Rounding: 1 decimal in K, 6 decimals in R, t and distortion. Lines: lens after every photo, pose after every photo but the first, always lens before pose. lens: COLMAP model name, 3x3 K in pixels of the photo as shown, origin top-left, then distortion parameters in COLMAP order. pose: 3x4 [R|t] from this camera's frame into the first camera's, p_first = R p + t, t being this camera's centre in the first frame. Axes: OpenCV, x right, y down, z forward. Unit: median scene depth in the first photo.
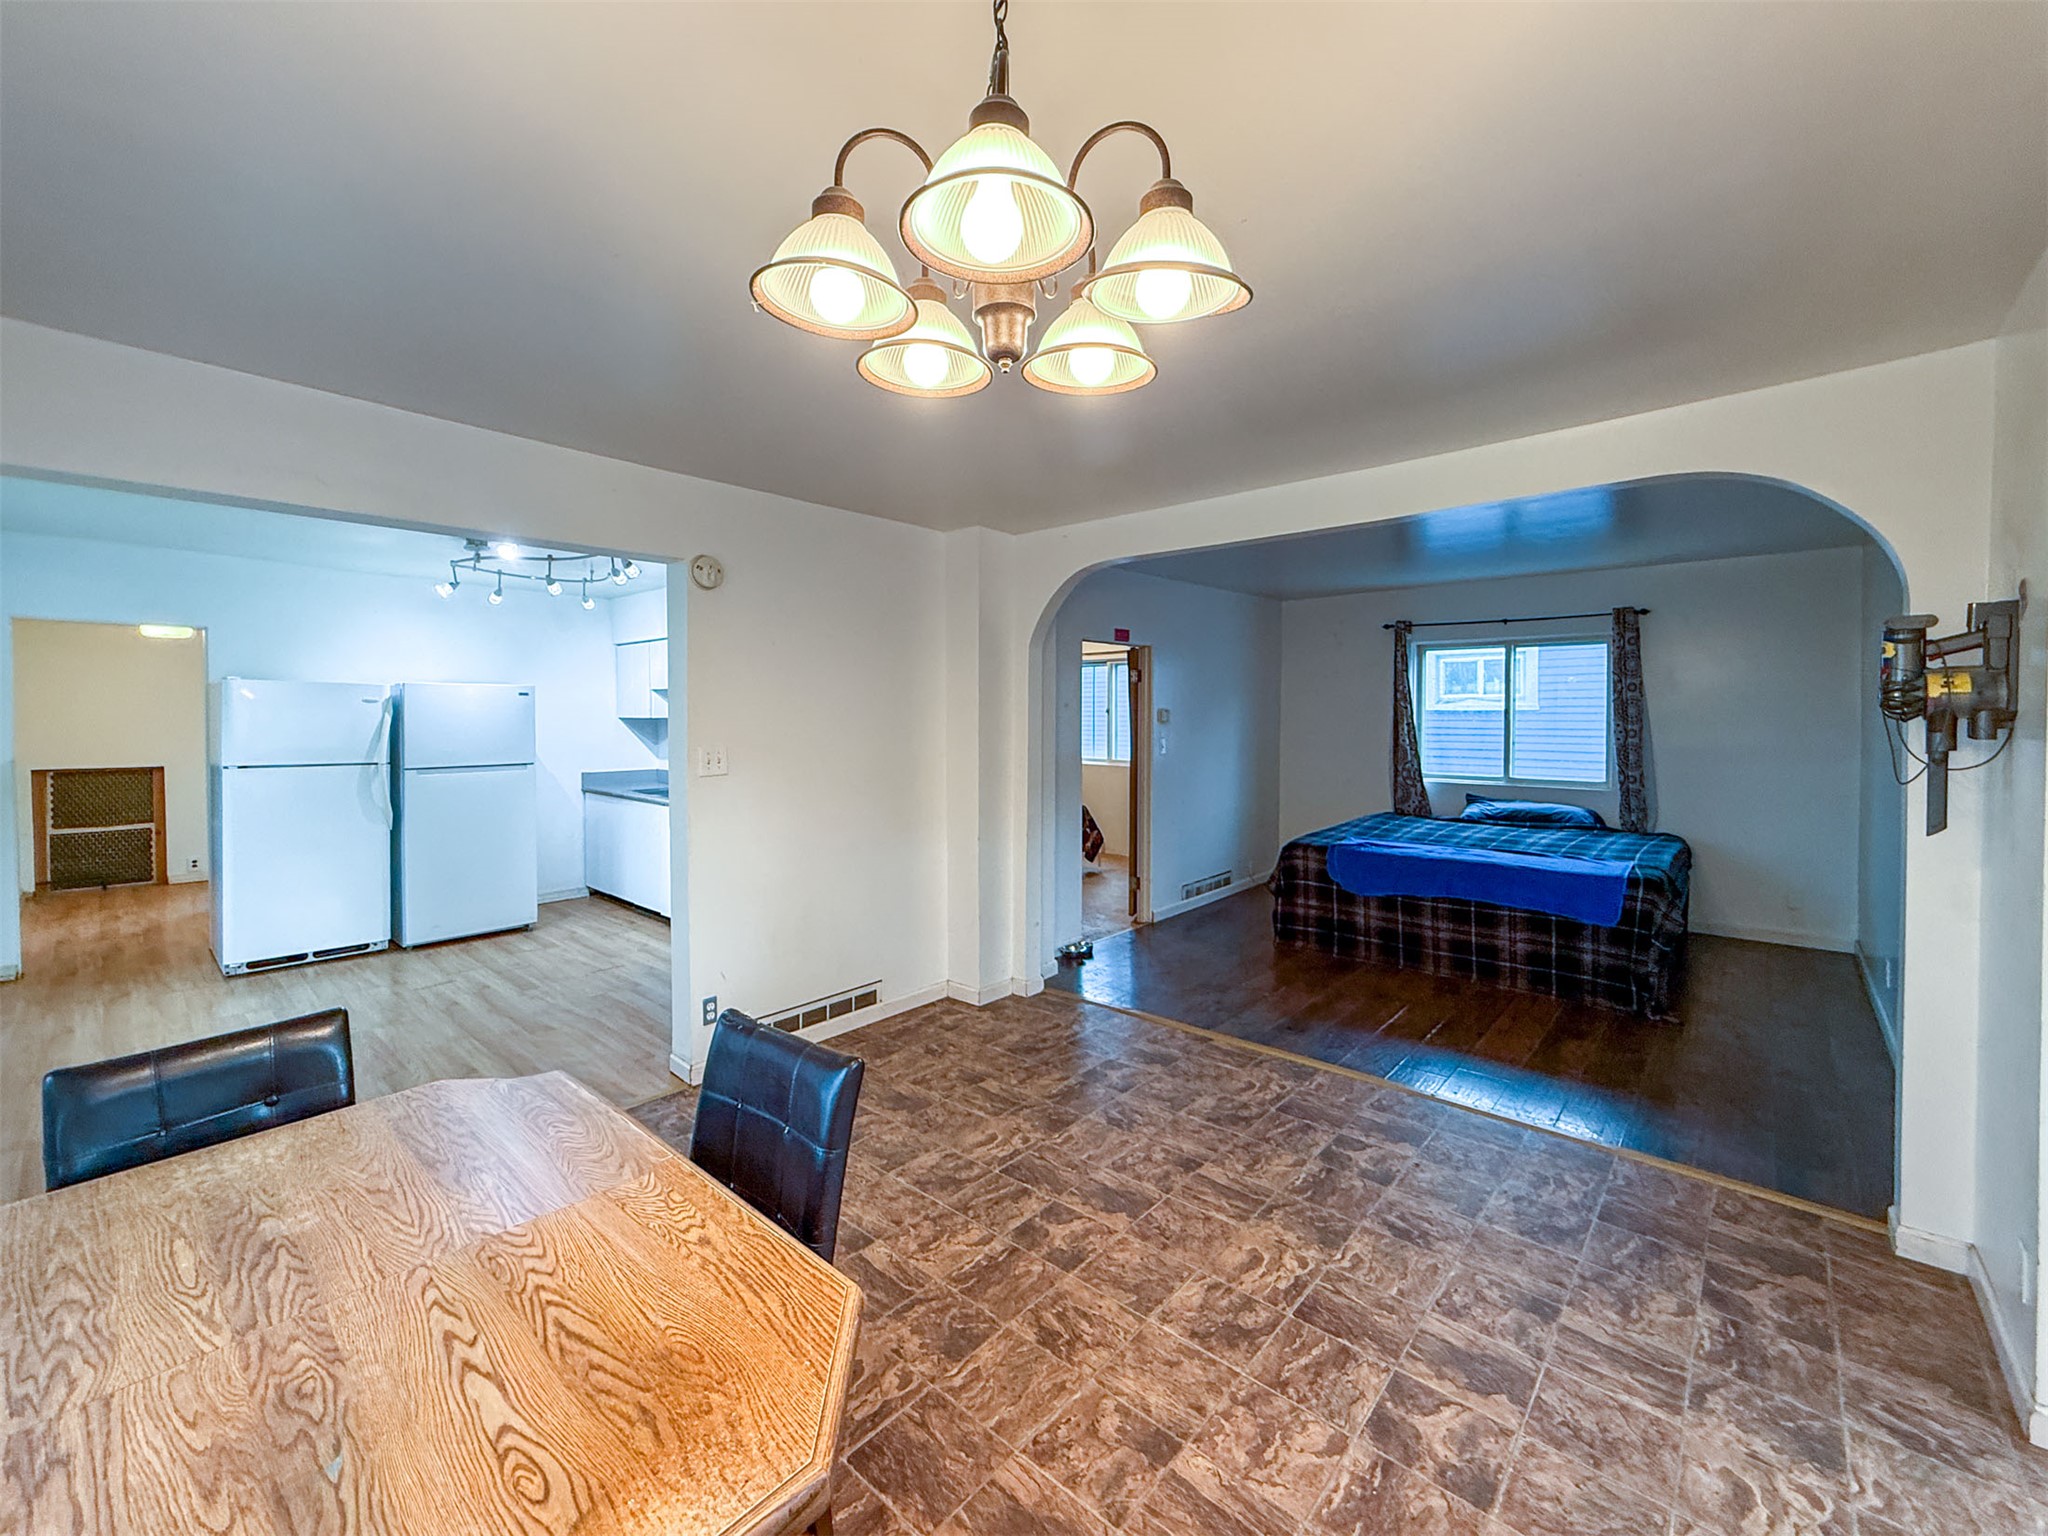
lens RADIAL K [[845.8, 0, 1025.0], [0, 845.8, 730.1], [0, 0, 1]] dist [-0.001682, -0.000564]
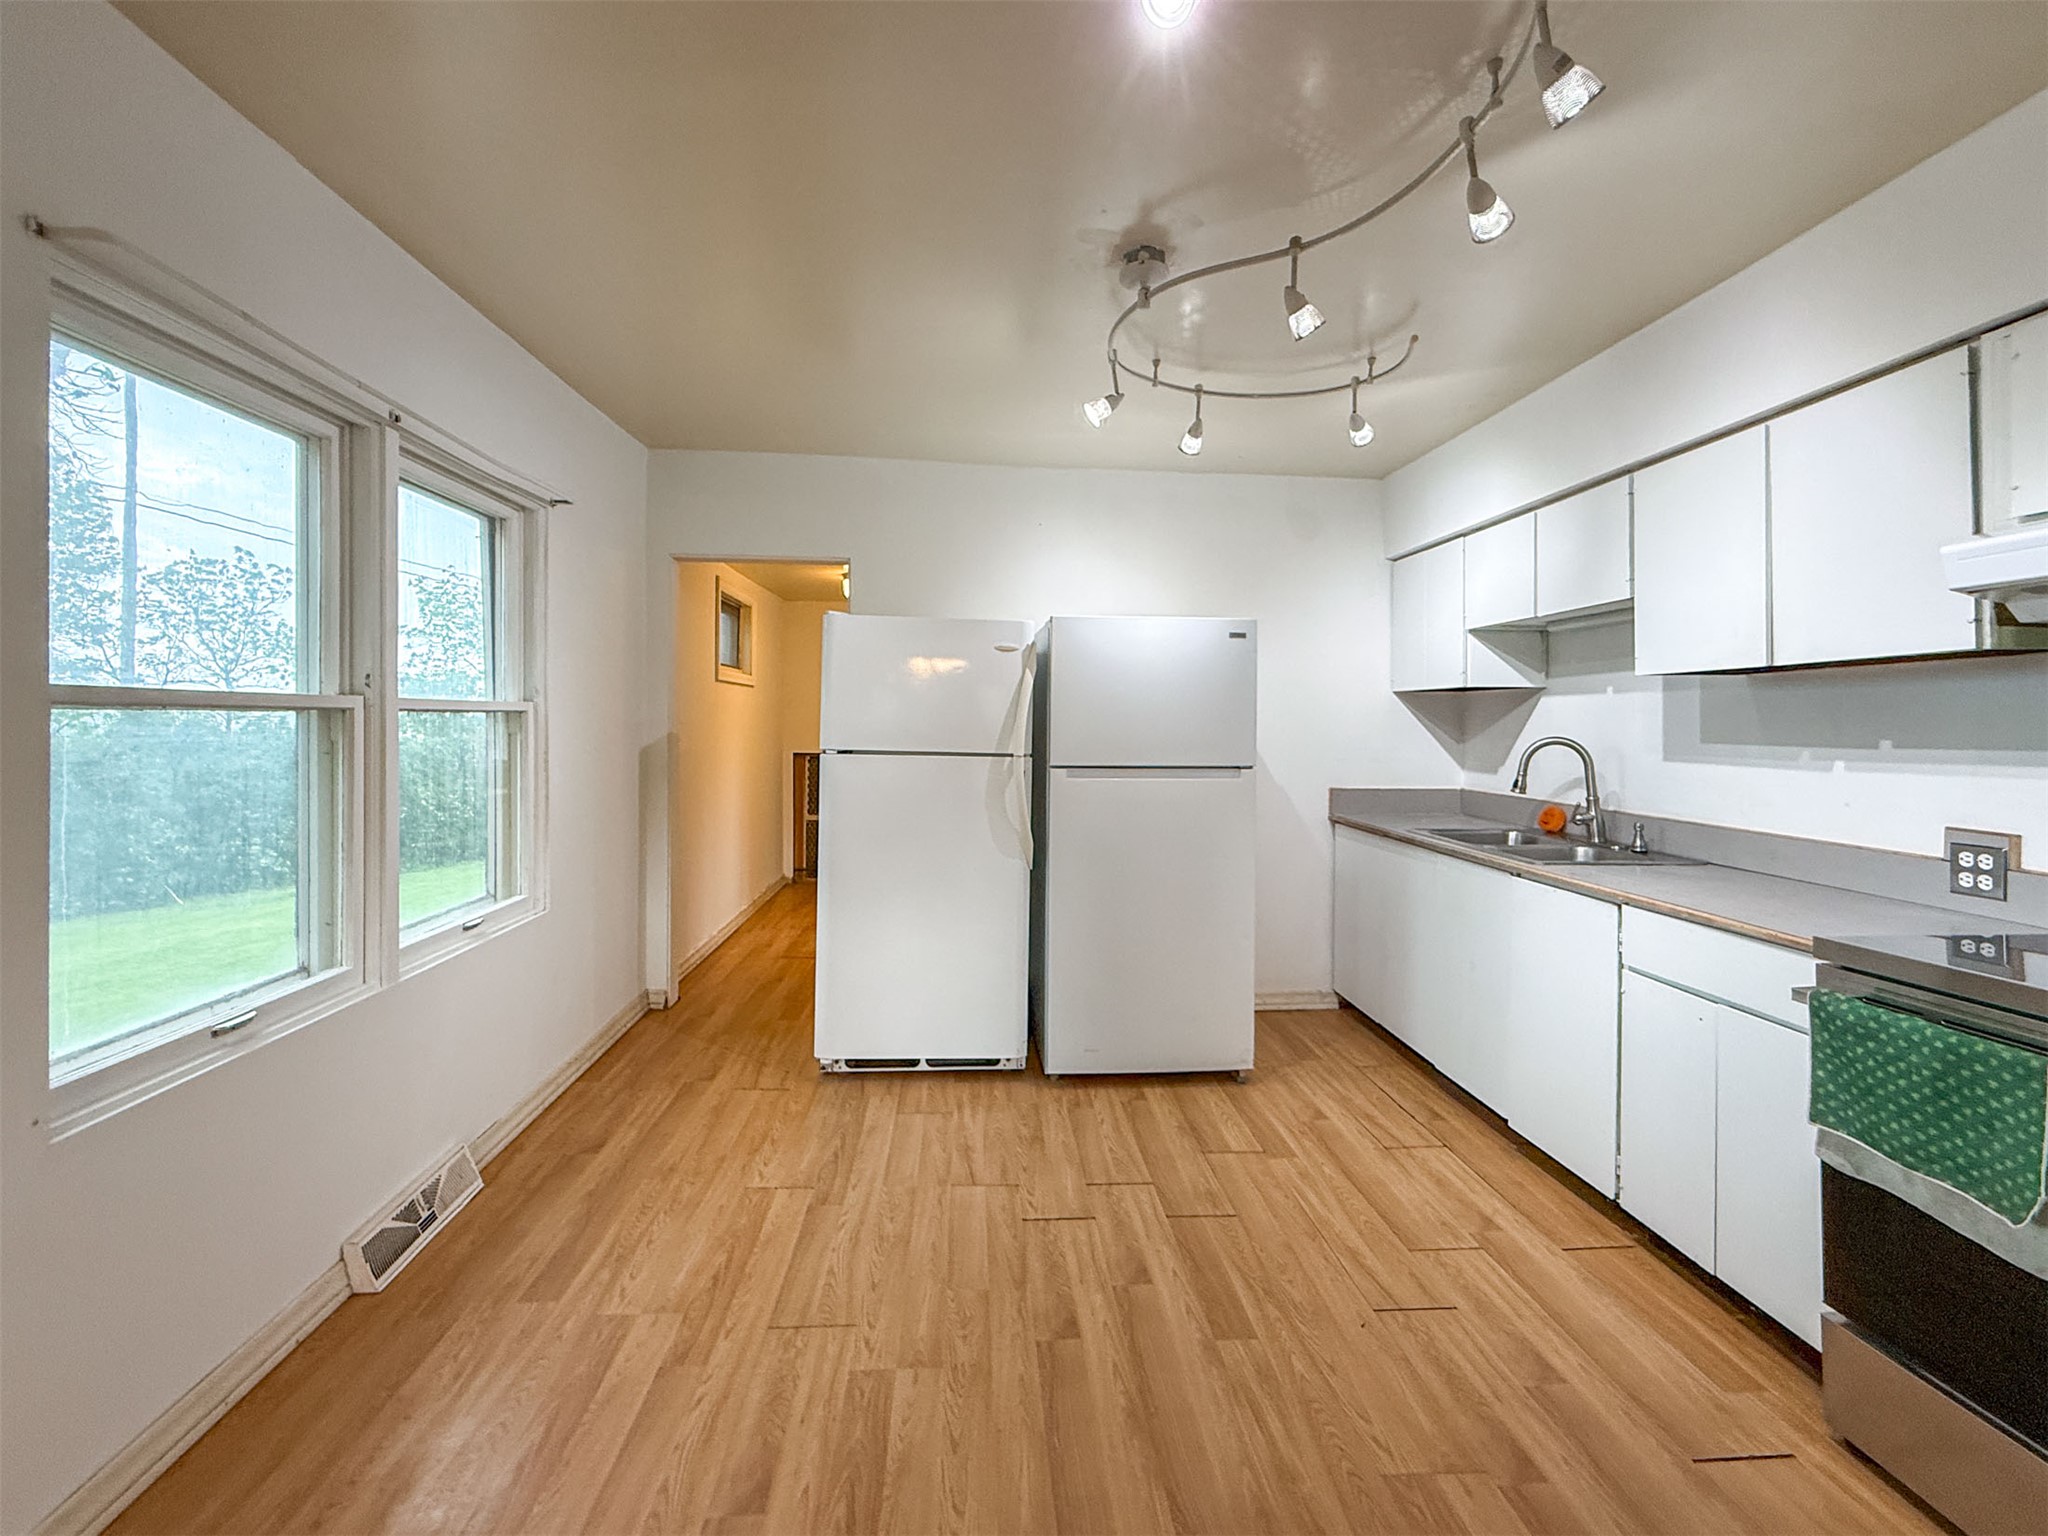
lens RADIAL K [[922.3, 0, 1009.5], [0, 922.3, 717.1], [0, 0, 1]] dist [-0.000309, 0.000568]
pose [[0.705121, 0.003819, -0.709077, -0.306283], [-0.020409, 0.999681, -0.014911, 0.021953], [0.708793, 0.024986, 0.704974, 0.531511]]
